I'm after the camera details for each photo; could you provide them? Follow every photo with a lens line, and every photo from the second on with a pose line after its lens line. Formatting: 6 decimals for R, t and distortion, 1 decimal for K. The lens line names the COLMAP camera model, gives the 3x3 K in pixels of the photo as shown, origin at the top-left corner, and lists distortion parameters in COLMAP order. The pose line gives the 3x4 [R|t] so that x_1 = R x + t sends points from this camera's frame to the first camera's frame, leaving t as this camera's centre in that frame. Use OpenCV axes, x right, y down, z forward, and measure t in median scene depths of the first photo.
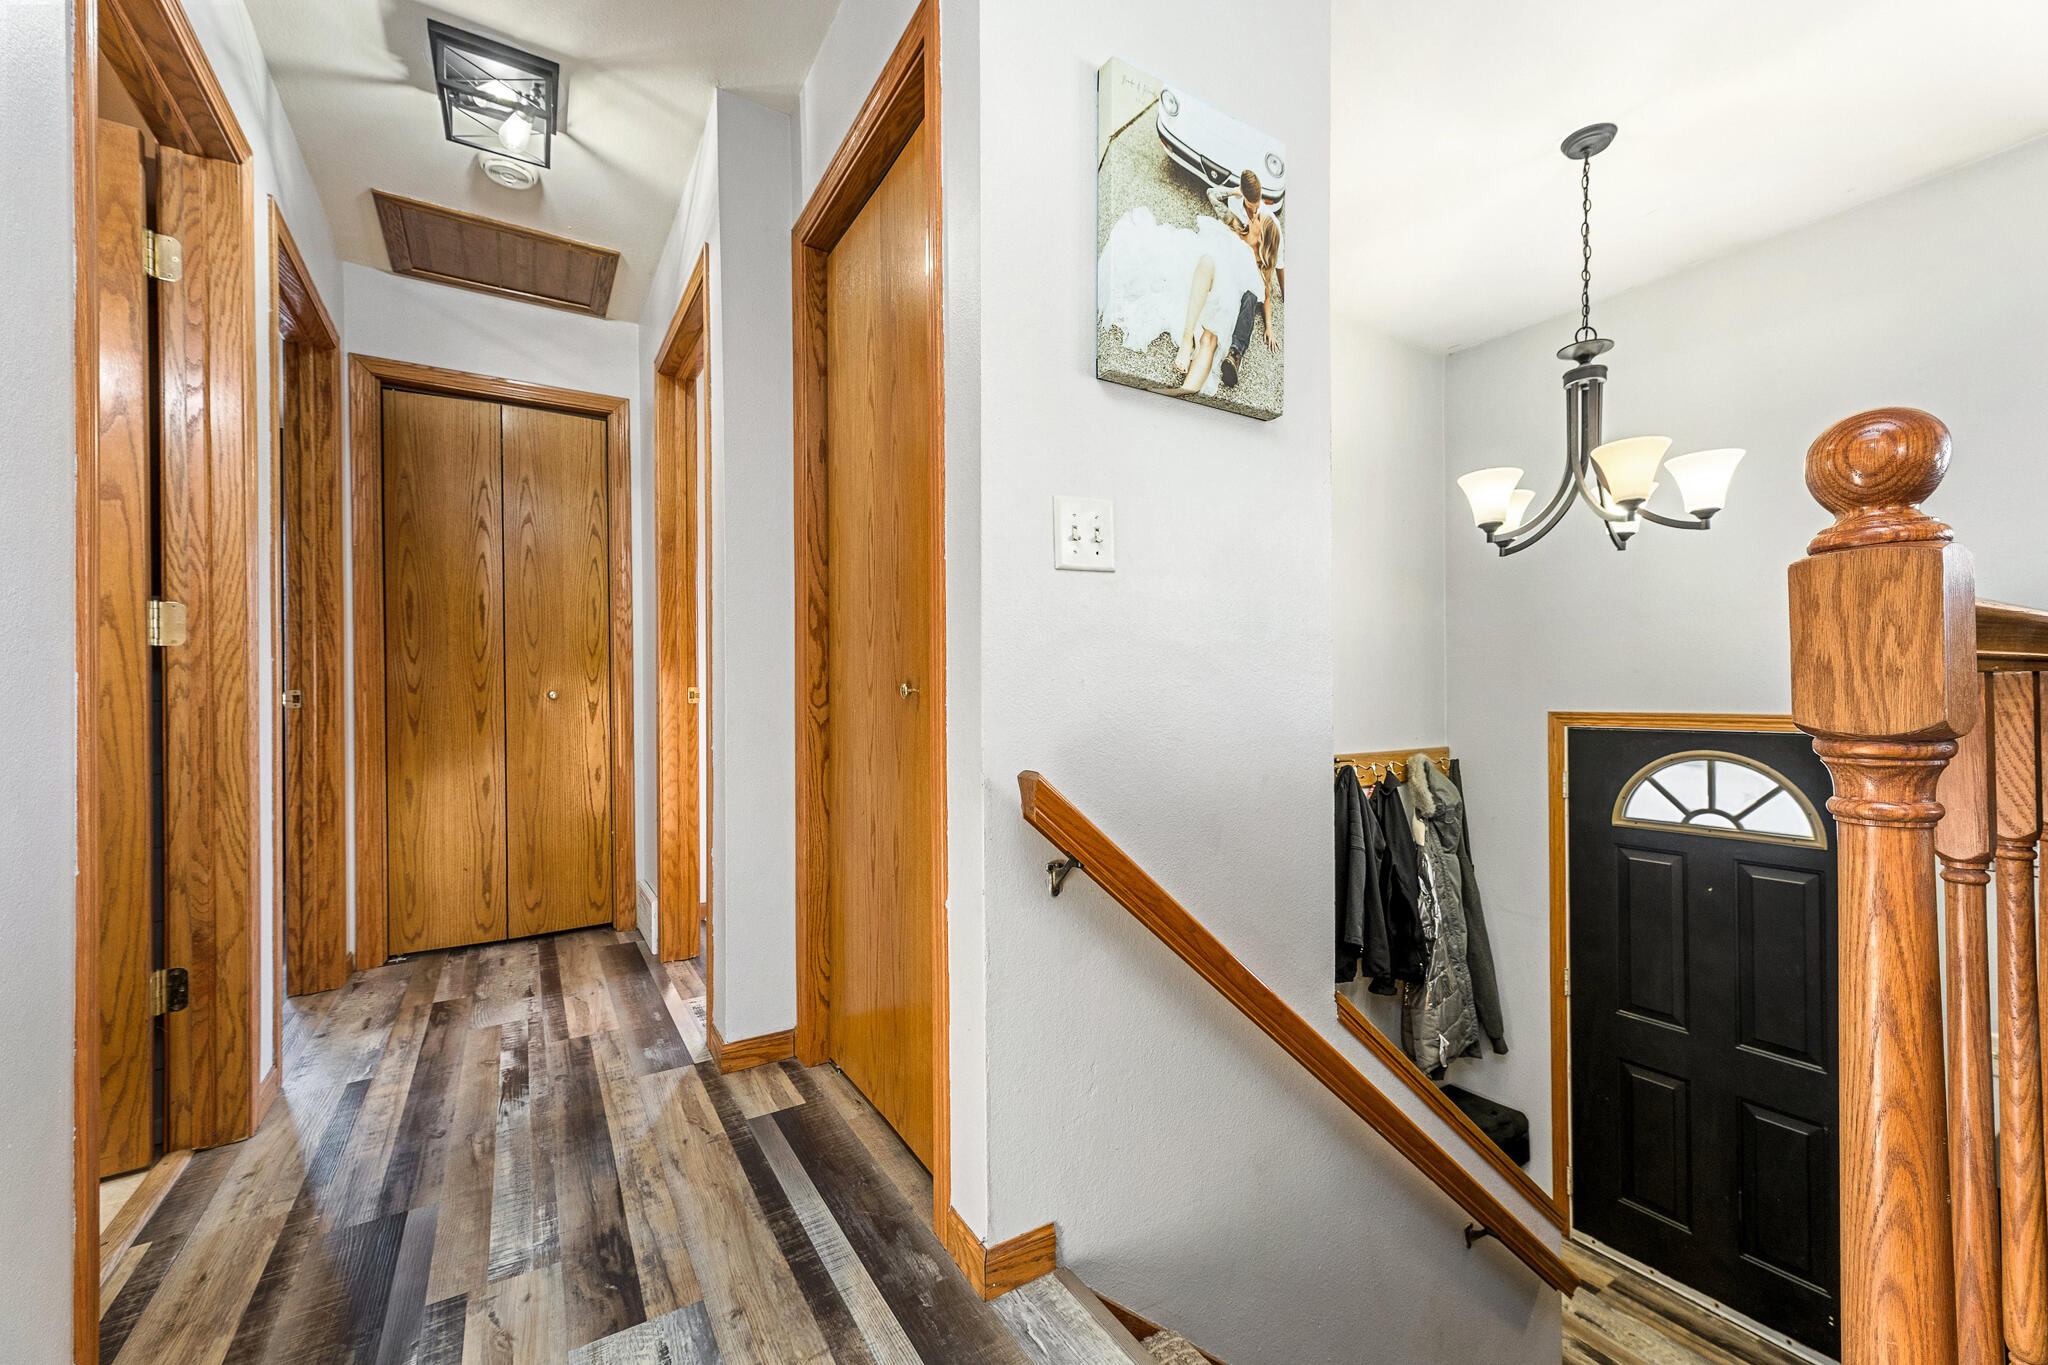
lens RADIAL K [[838.9, 0, 1026.5], [0, 838.9, 694.5], [0, 0, 1]] dist [0.000151, -0.000011]
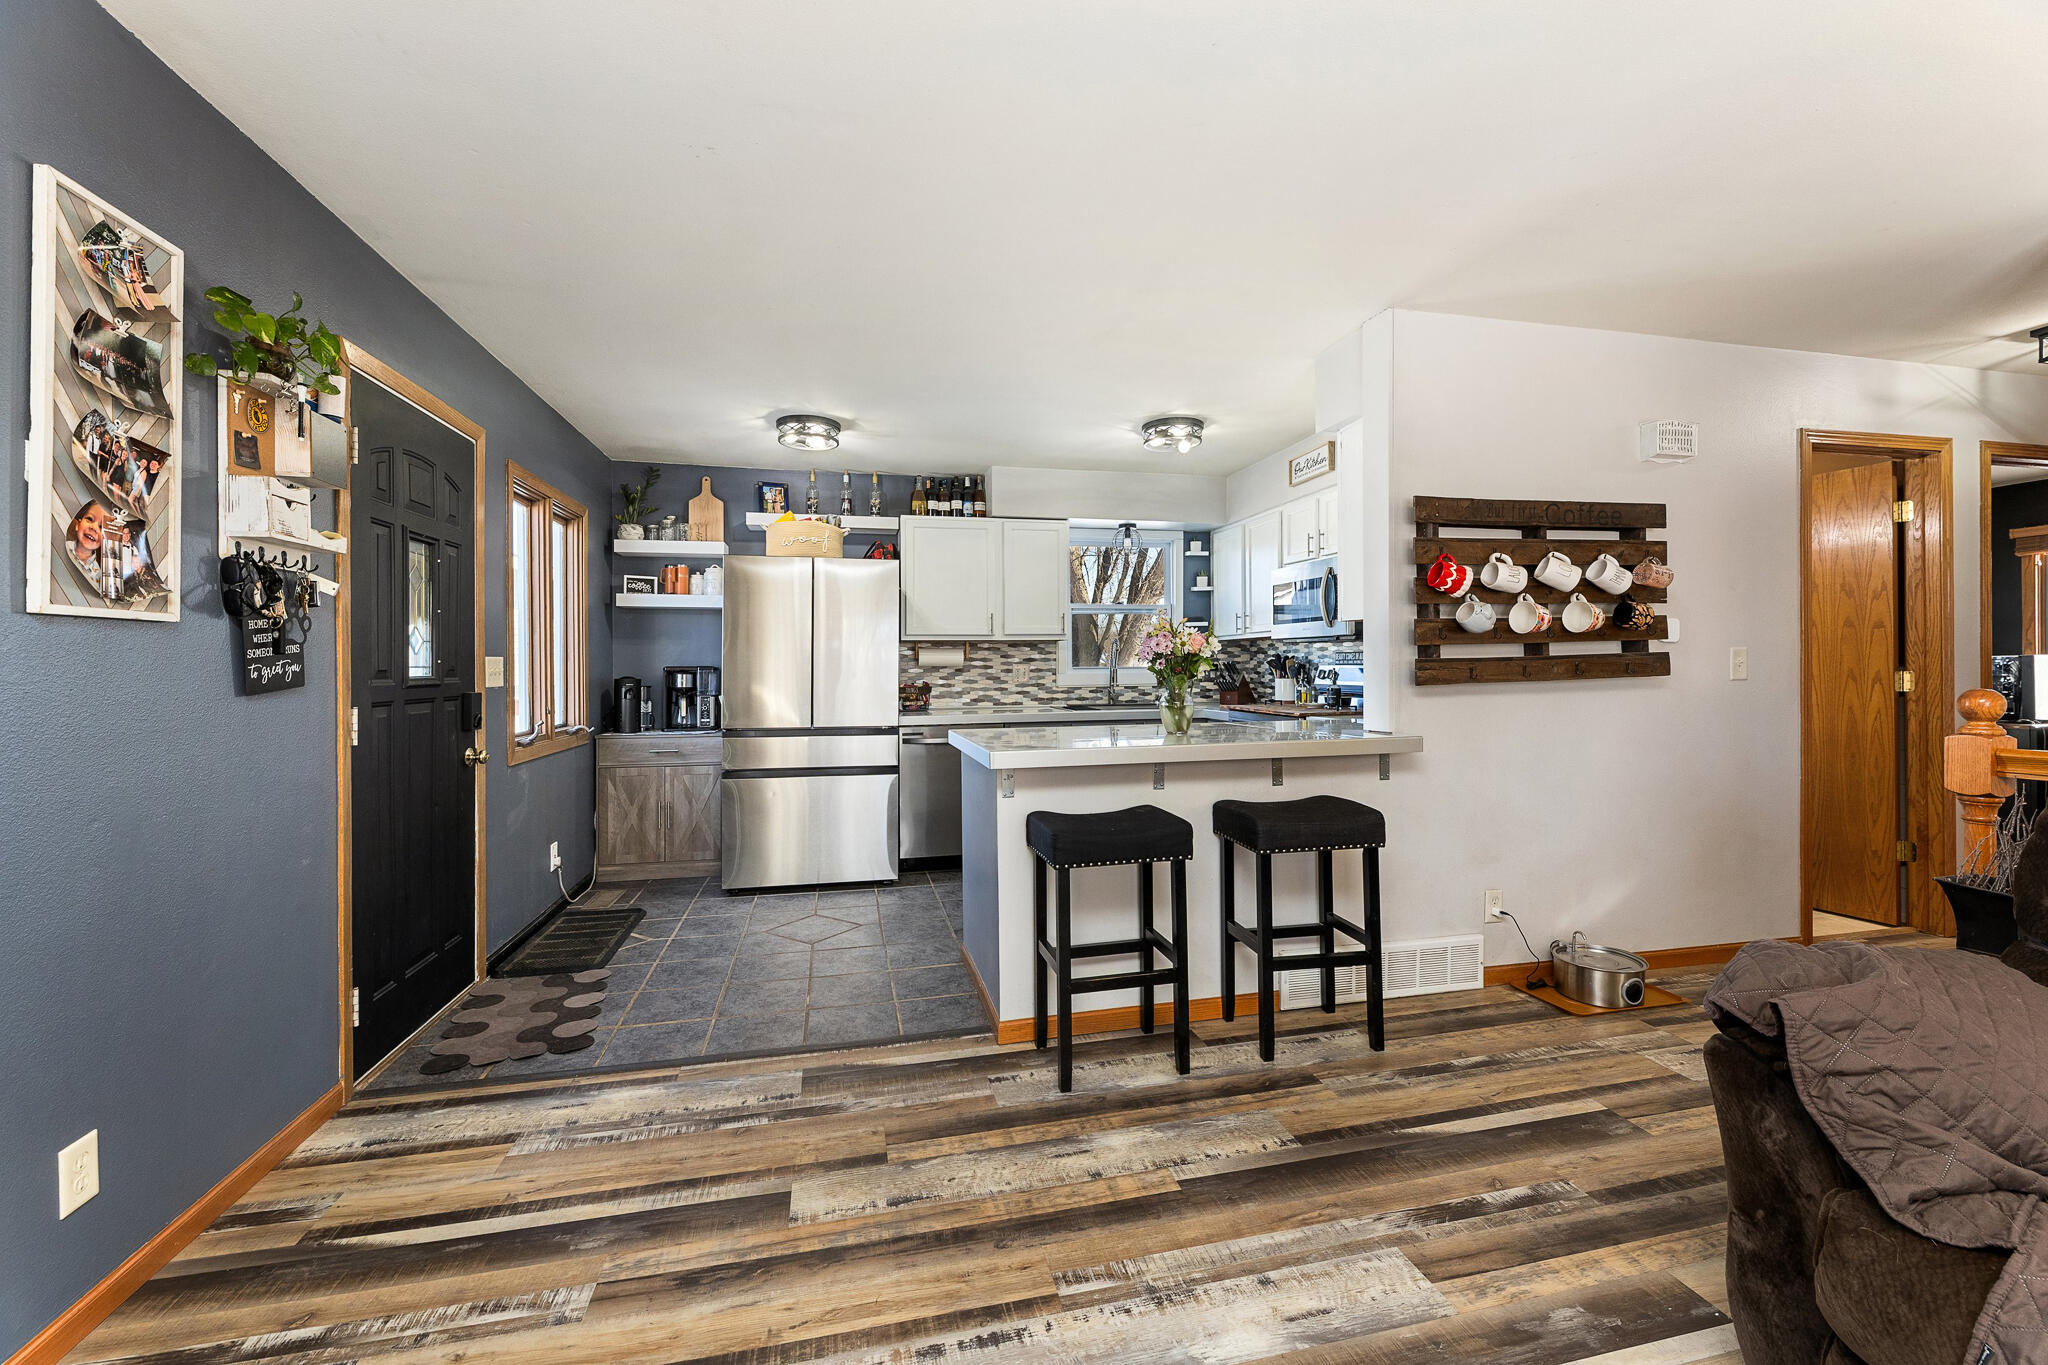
lens RADIAL K [[818.3, 0, 1026.2], [0, 818.3, 675.6], [0, 0, 1]] dist [0.001284, 0.000145]
pose [[-0.307664, 0.009071, -0.951452, 1.655763], [0.010950, 0.999922, 0.005992, -0.133668], [0.951432, -0.008575, -0.307739, -0.500851]]
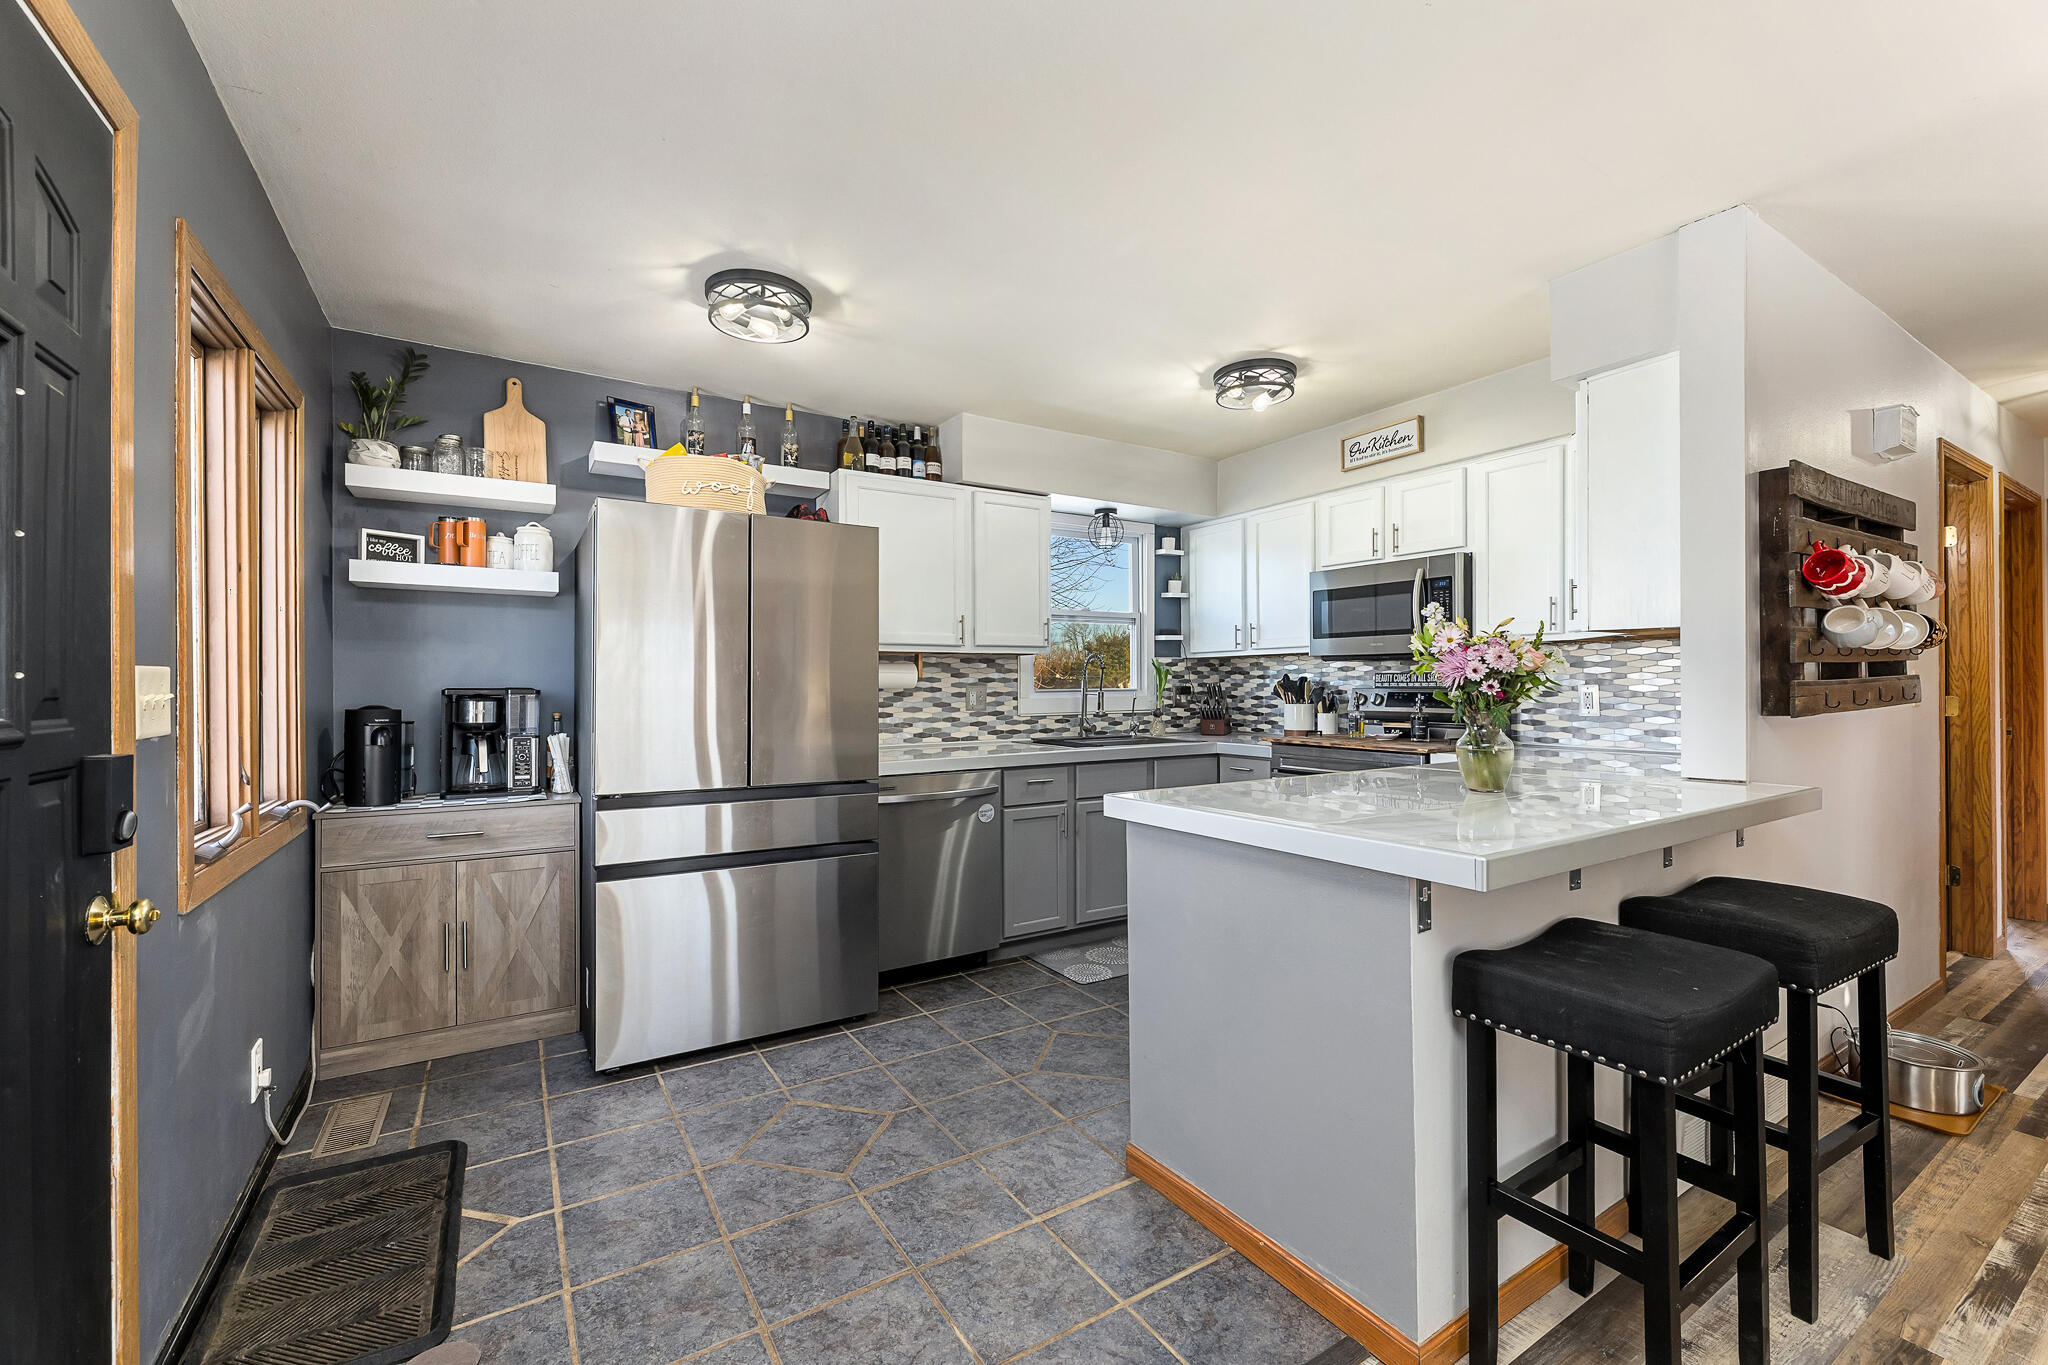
lens RADIAL K [[838.9, 0, 1026.5], [0, 838.9, 694.5], [0, 0, 1]] dist [0.000151, -0.000011]
pose [[0.017365, 0.006483, -0.999828, 1.080825], [0.009266, 0.999935, 0.006645, -0.148727], [0.999806, -0.009380, 0.017304, -1.394791]]
